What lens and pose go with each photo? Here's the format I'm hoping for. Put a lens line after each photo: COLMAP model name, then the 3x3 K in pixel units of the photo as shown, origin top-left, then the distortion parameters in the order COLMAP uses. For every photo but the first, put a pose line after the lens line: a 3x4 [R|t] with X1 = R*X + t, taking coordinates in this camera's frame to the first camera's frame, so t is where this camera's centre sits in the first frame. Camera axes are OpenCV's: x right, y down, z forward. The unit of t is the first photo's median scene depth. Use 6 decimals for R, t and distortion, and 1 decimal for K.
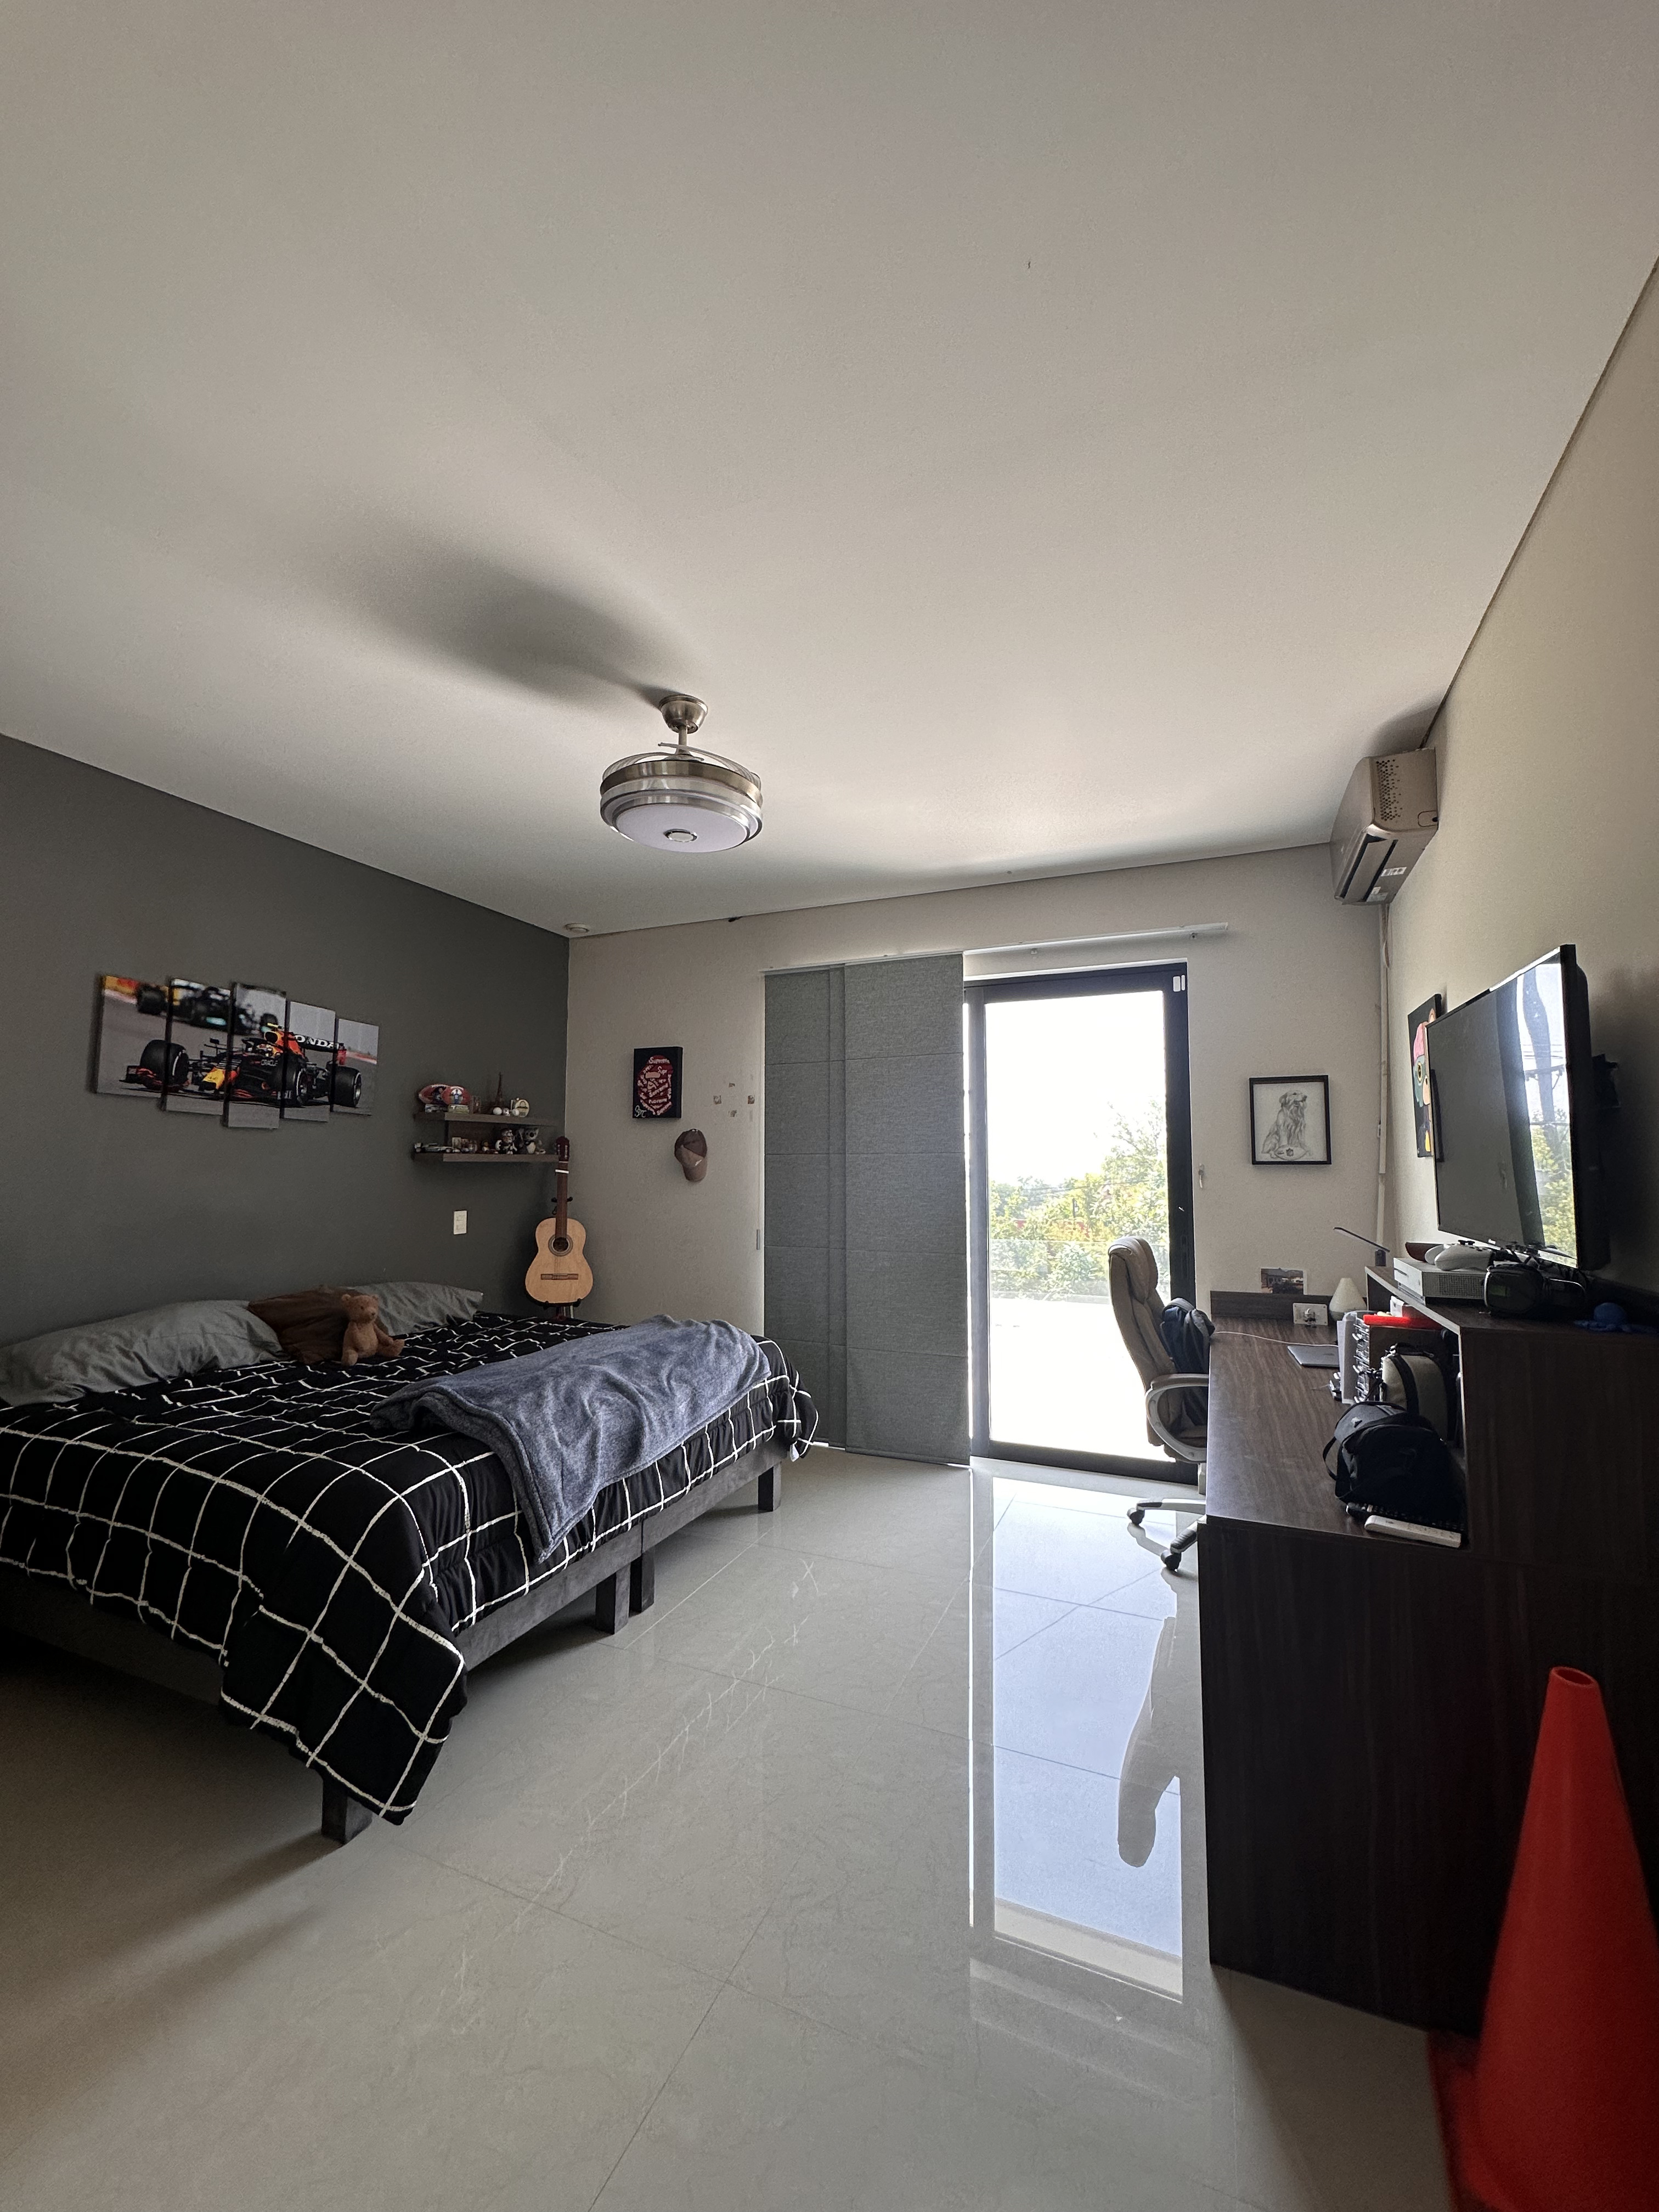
lens RADIAL K [[884.4, 0, 832.1], [0, 884.4, 1103.6], [0, 0, 1]] dist [-0.002346, -0.000474]
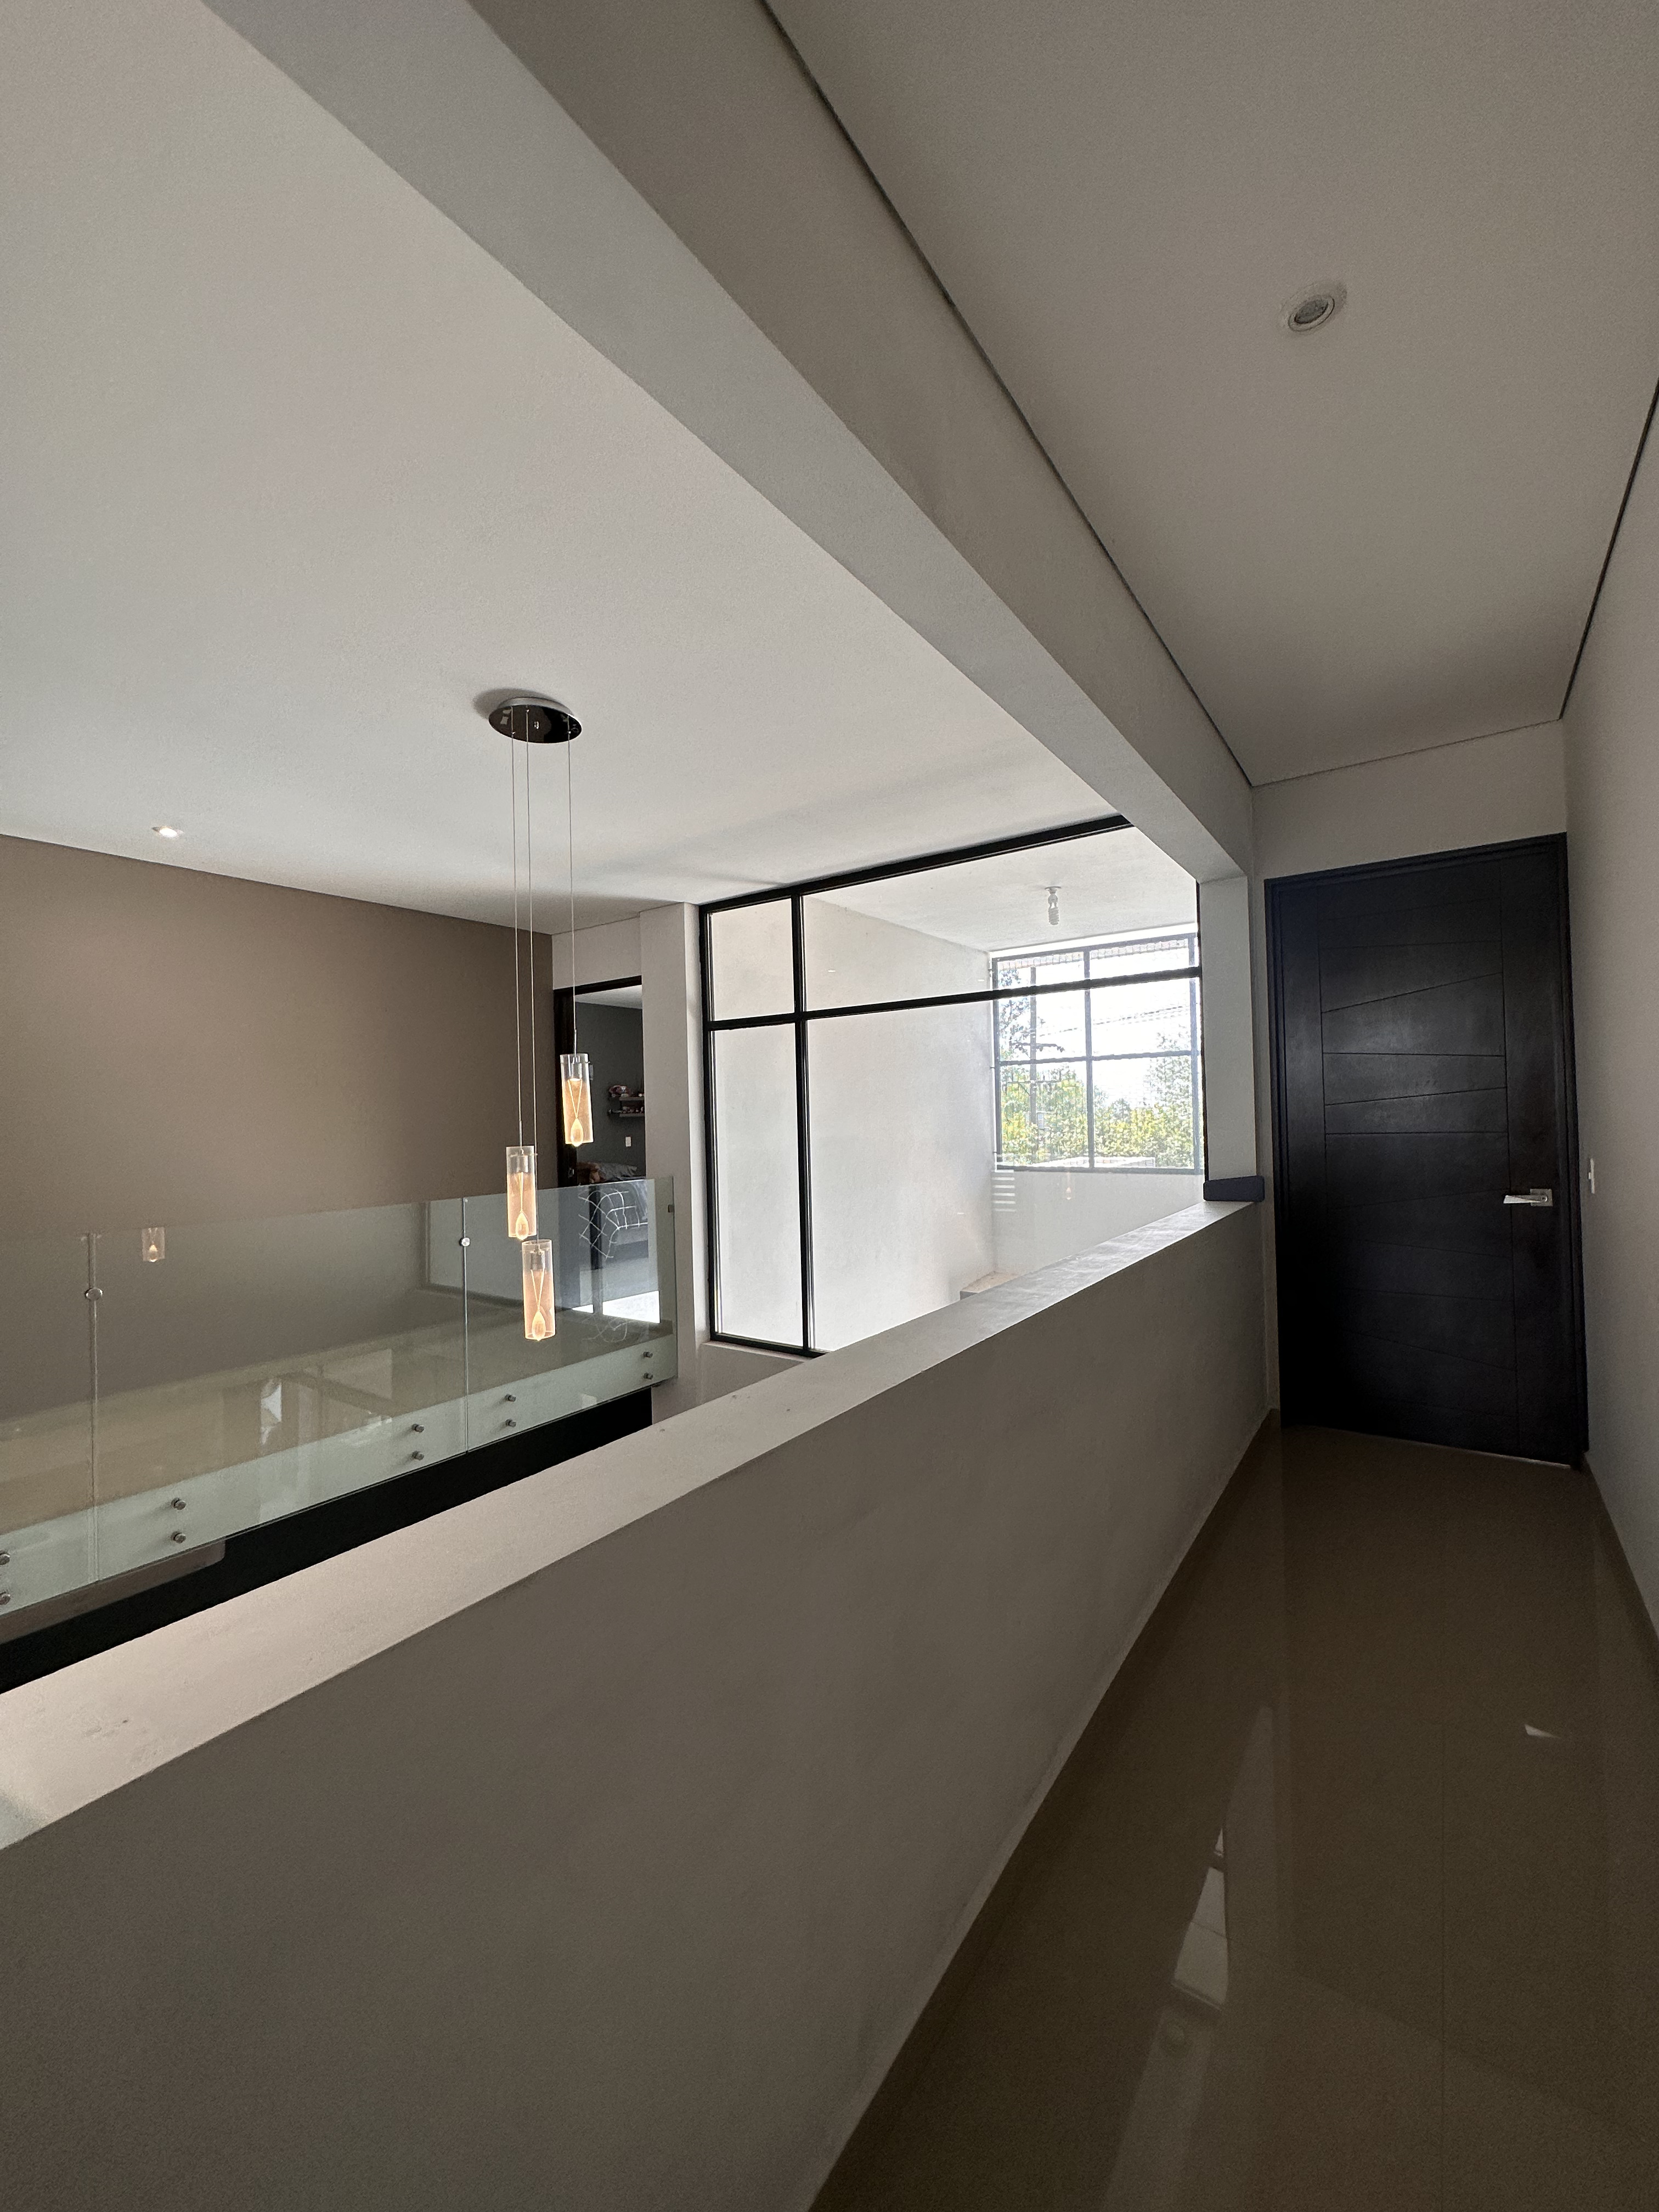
lens RADIAL K [[884.4, 0, 827.4], [0, 884.4, 1105.9], [0, 0, 1]] dist [-0.002346, -0.000474]
pose [[0.977976, -0.030099, -0.206533, 0.631124], [0.045399, 0.996531, 0.069743, -0.110248], [0.203718, -0.077583, 0.975951, -1.276752]]
